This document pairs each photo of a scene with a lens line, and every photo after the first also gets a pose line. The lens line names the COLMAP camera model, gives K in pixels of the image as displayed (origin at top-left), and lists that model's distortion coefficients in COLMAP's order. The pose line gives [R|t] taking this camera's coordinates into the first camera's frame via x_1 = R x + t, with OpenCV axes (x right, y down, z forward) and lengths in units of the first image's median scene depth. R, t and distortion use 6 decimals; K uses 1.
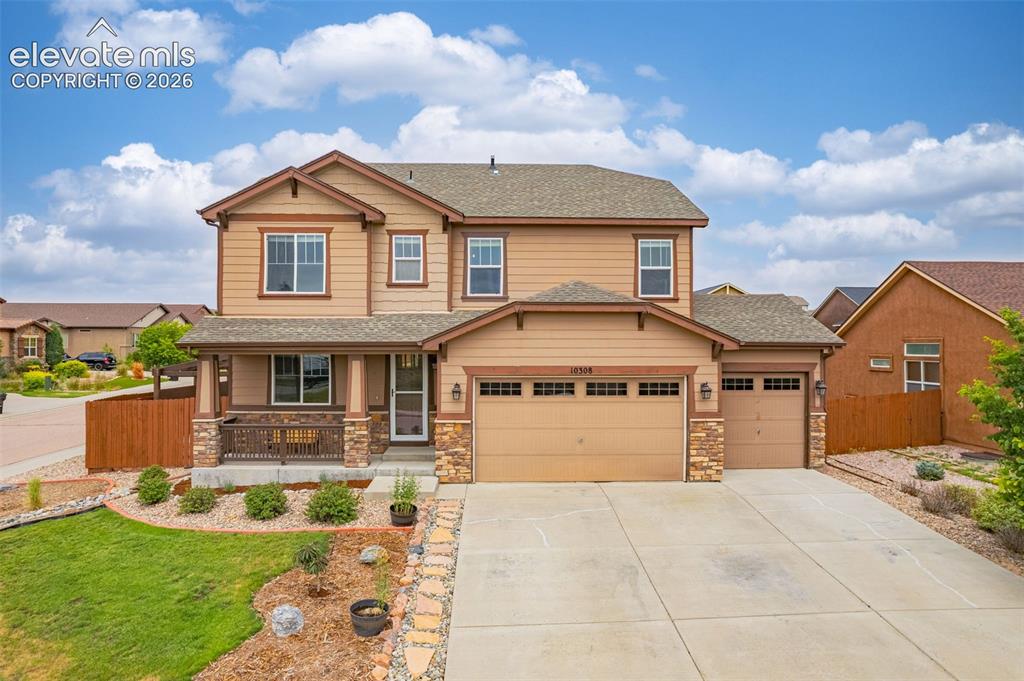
lens RADIAL K [[648.8, 0, 512.0], [0, 648.8, 340.5], [0, 0, 1]] dist [-0.036679, -0.000026]
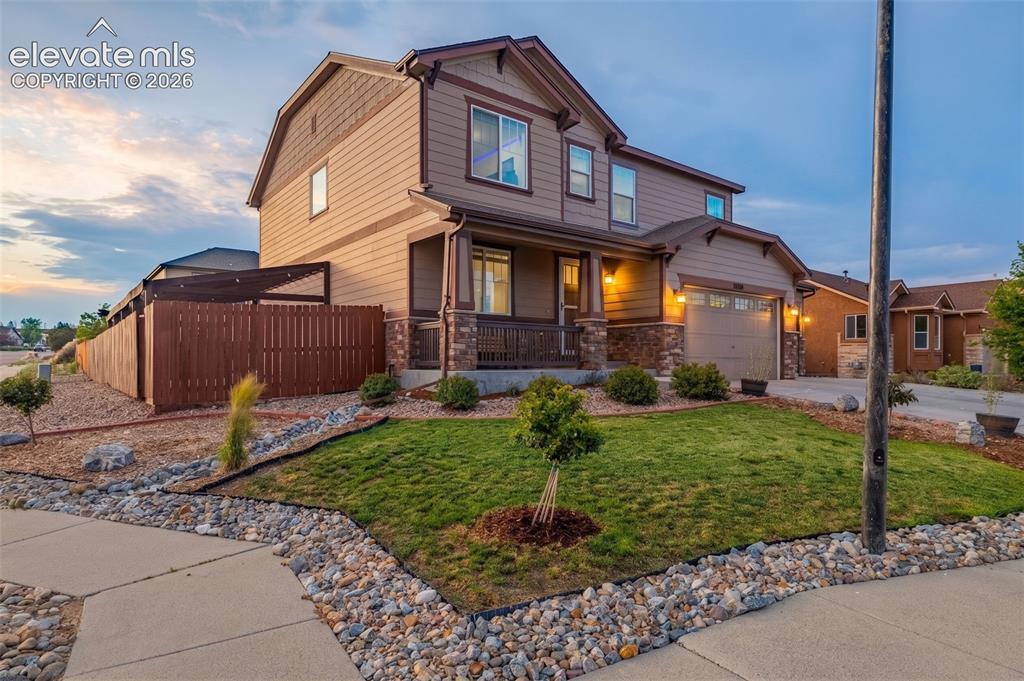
lens RADIAL K [[558.6, 0, 517.4], [0, 558.6, 362.3], [0, 0, 1]] dist [-0.006727, -0.001236]
pose [[0.812287, -0.000741, 0.583257, -0.760261], [-0.003512, 0.999975, 0.006162, 0.166733], [-0.583247, -0.007054, 0.812264, 0.368046]]
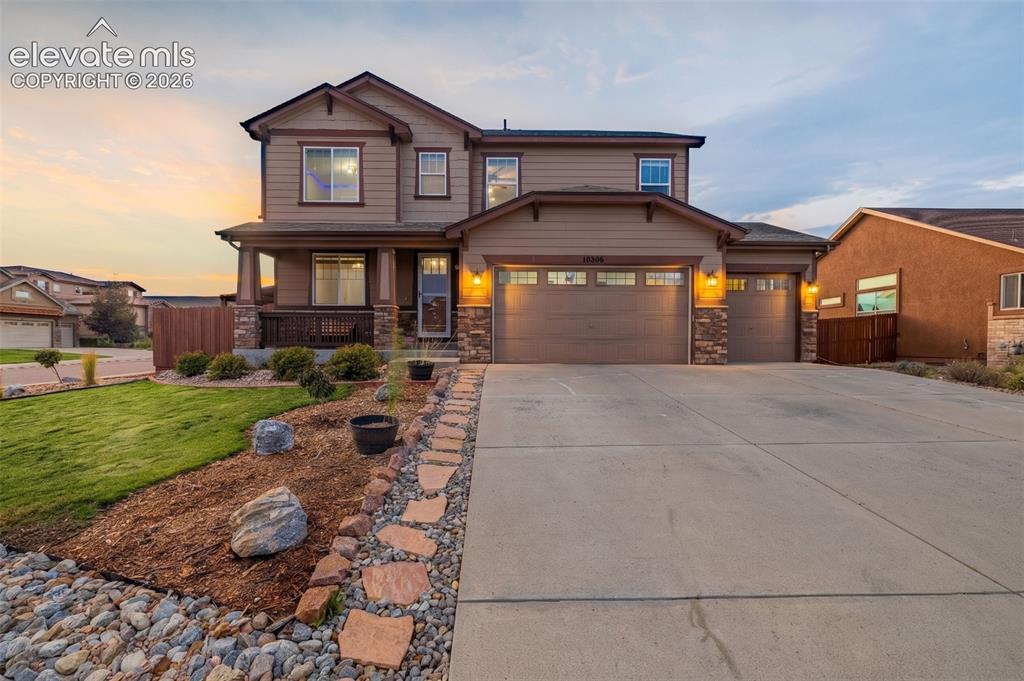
lens RADIAL K [[441.4, 0, 497.1], [0, 441.4, 346.0], [0, 0, 1]] dist [0.015580, 0.000142]
pose [[0.999619, 0.002079, -0.027530, -0.029194], [-0.001706, 0.999907, 0.013534, 0.165518], [0.027556, -0.013482, 0.999529, 0.240825]]
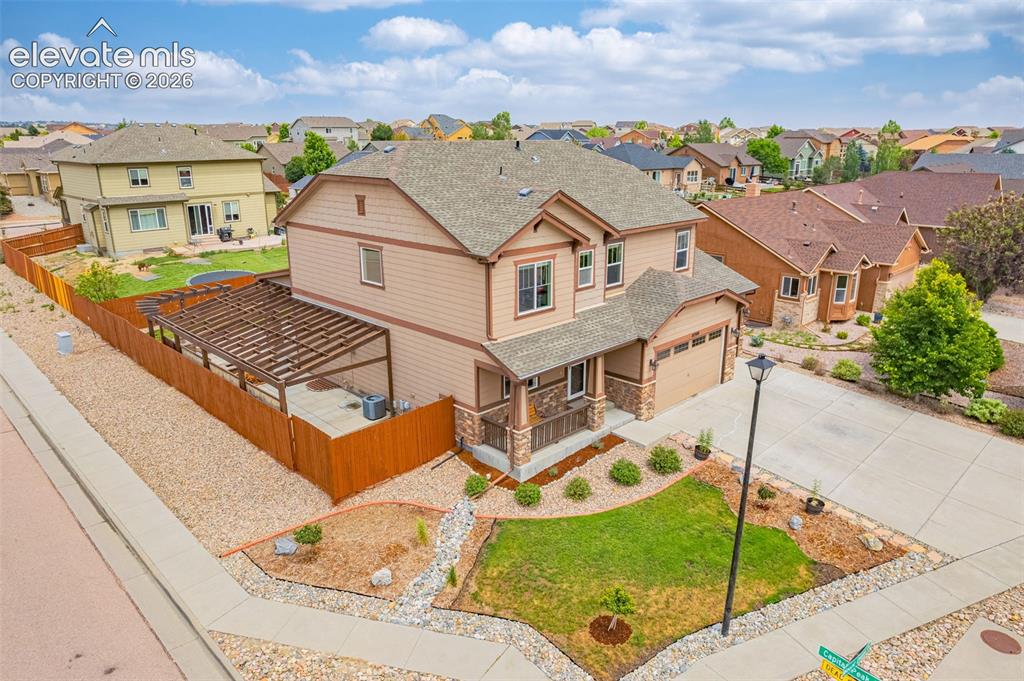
lens RADIAL K [[648.8, 0, 512.0], [0, 648.8, 340.5], [0, 0, 1]] dist [-0.036679, -0.000026]
pose [[0.743882, -0.197844, 0.638355, -1.164922], [0.000917, 0.955478, 0.295061, -0.382273], [-0.668310, -0.218906, 0.710945, 0.142840]]
